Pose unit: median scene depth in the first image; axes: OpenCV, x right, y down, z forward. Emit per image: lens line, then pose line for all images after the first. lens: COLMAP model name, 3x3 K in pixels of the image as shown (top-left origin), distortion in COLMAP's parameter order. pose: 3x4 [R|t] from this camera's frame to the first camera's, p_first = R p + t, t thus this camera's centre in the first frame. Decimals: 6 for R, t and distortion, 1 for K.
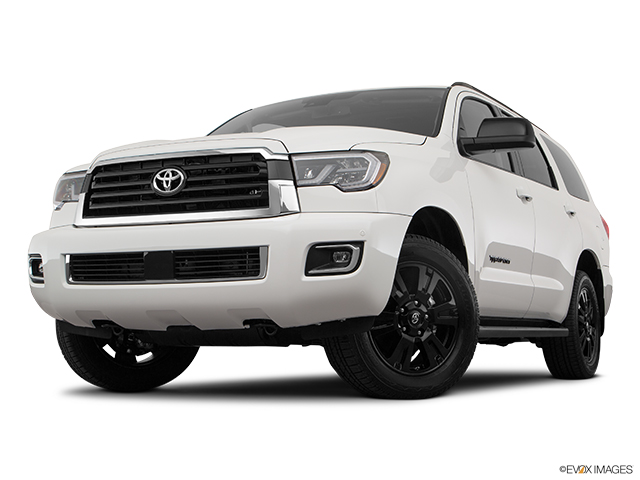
lens RADIAL K [[1103.6, 0, 322.0], [0, 1103.6, 238.7], [0, 0, 1]] dist [-0.033869, 0.000000]
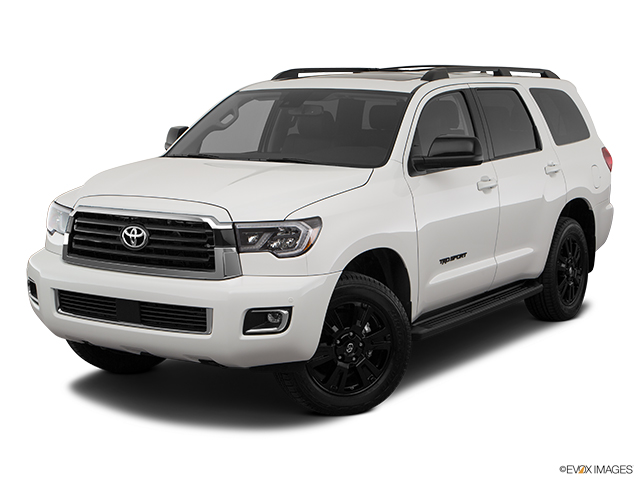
lens RADIAL K [[1215.3, 0, 315.3], [0, 1215.3, 246.5], [0, 0, 1]] dist [0.049461, 0.000000]
pose [[0.995161, 0.011023, -0.097636, 0.173911], [0.011499, 0.973794, 0.227143, -0.327297], [0.097581, -0.227166, 0.968955, -0.226032]]
